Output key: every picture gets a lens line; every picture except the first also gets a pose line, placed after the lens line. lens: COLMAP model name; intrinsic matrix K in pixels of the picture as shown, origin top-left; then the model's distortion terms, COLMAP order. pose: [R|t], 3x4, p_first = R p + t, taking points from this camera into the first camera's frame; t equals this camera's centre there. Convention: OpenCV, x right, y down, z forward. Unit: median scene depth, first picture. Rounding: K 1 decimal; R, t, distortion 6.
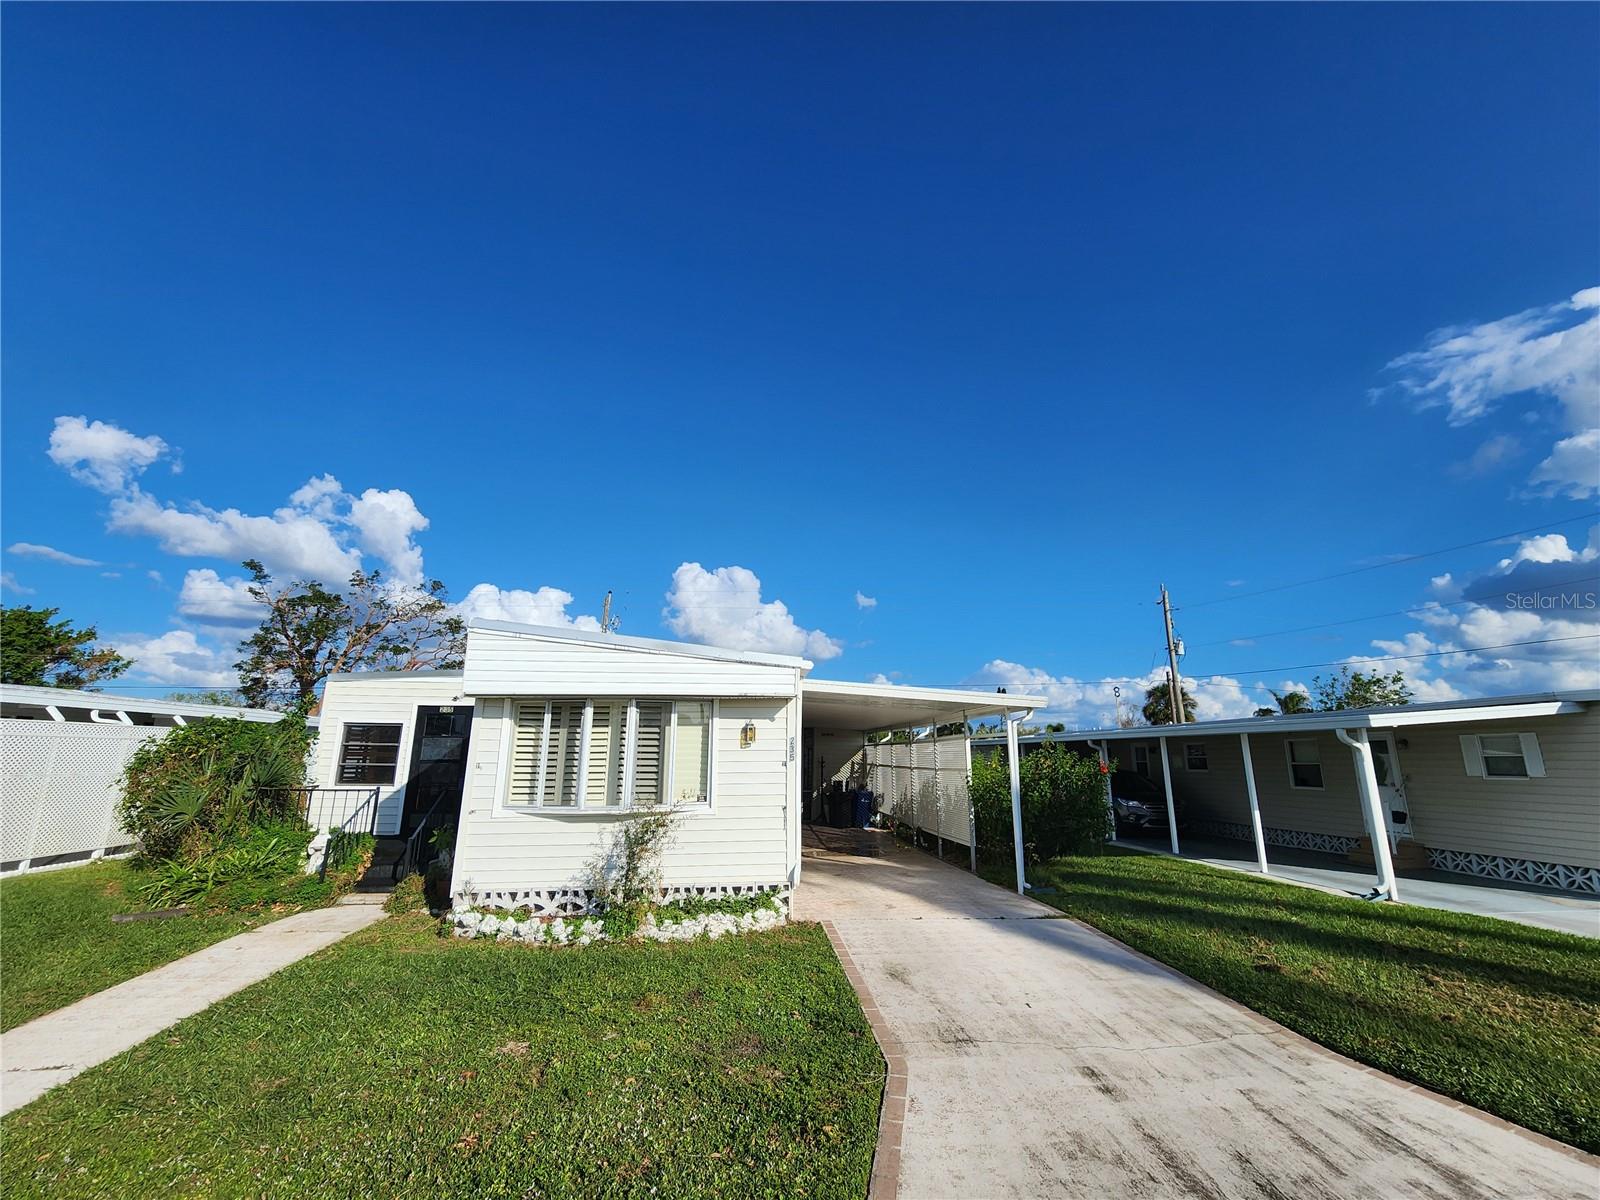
lens RADIAL K [[654.6, 0, 800.0], [0, 654.6, 600.0], [0, 0, 1]] dist [-0.002110, -0.000789]
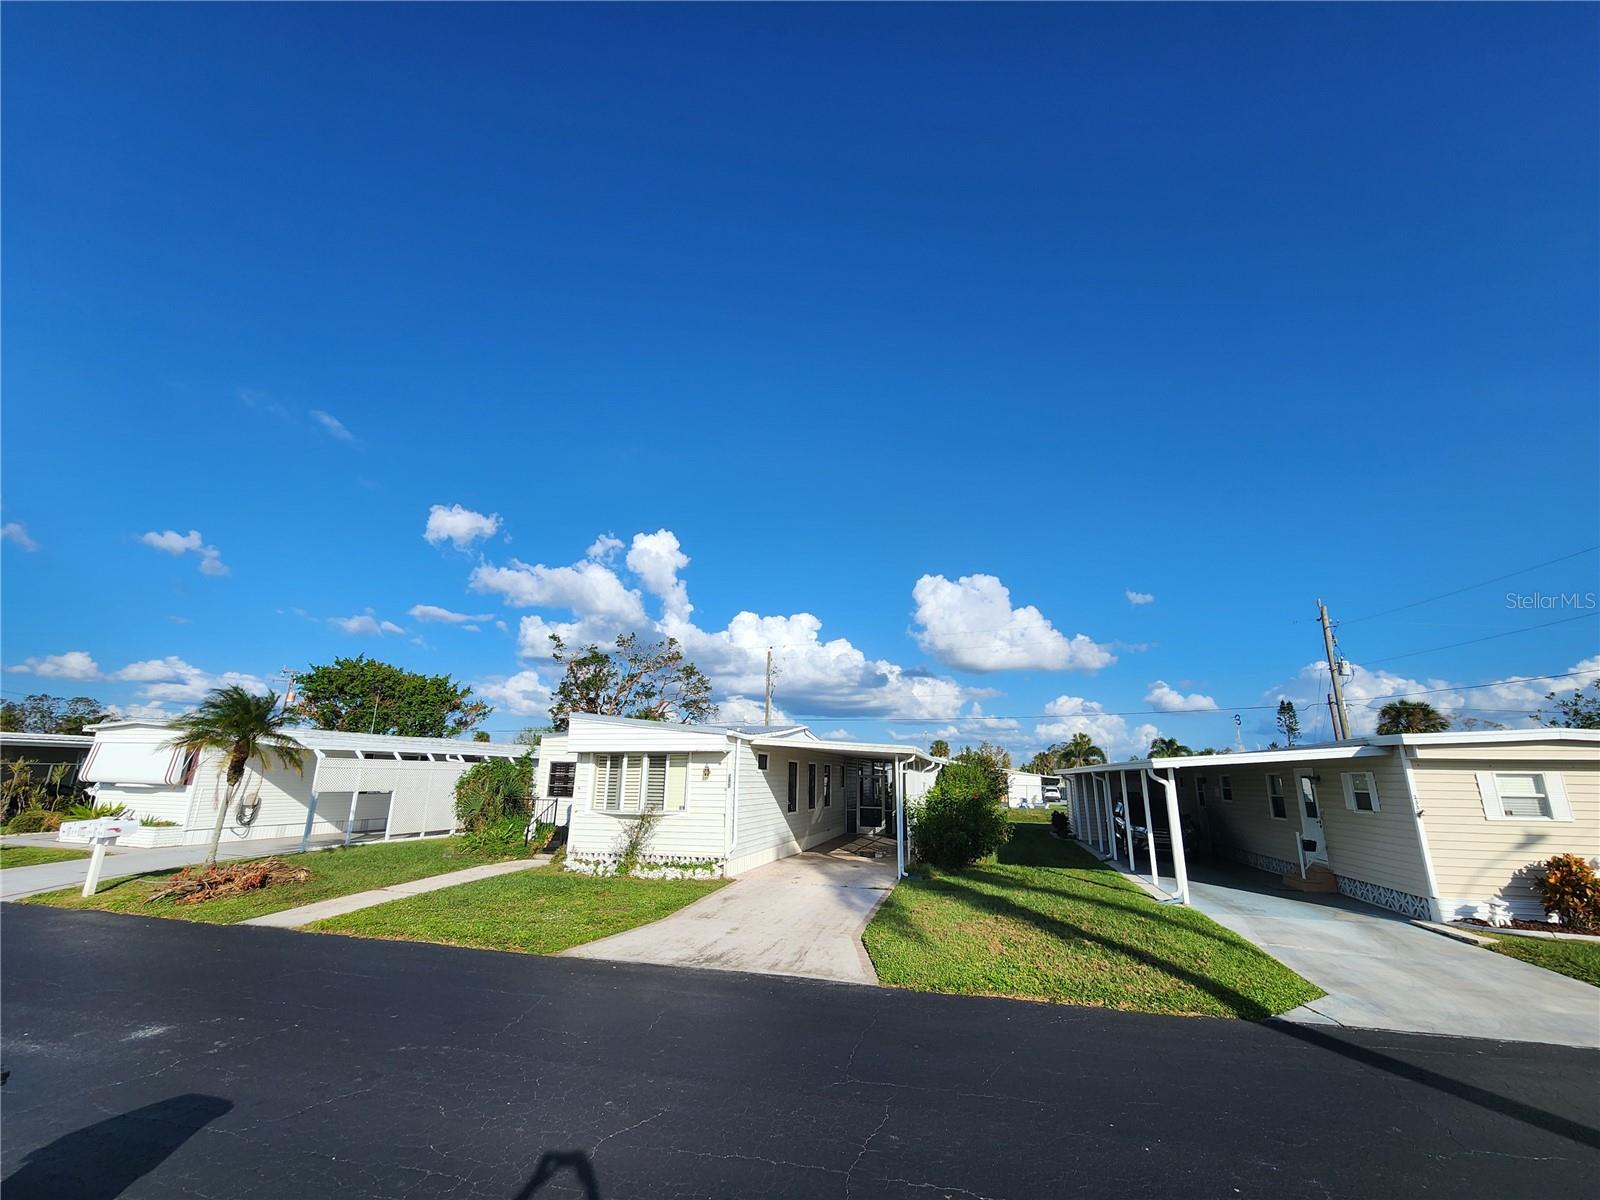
lens RADIAL K [[654.6, 0, 800.0], [0, 654.6, 600.0], [0, 0, 1]] dist [-0.002110, -0.000789]
pose [[0.928120, -0.088634, -0.361575, 0.695436], [0.077710, 0.995975, -0.044675, -0.133304], [0.364079, 0.013365, 0.931272, -0.468315]]
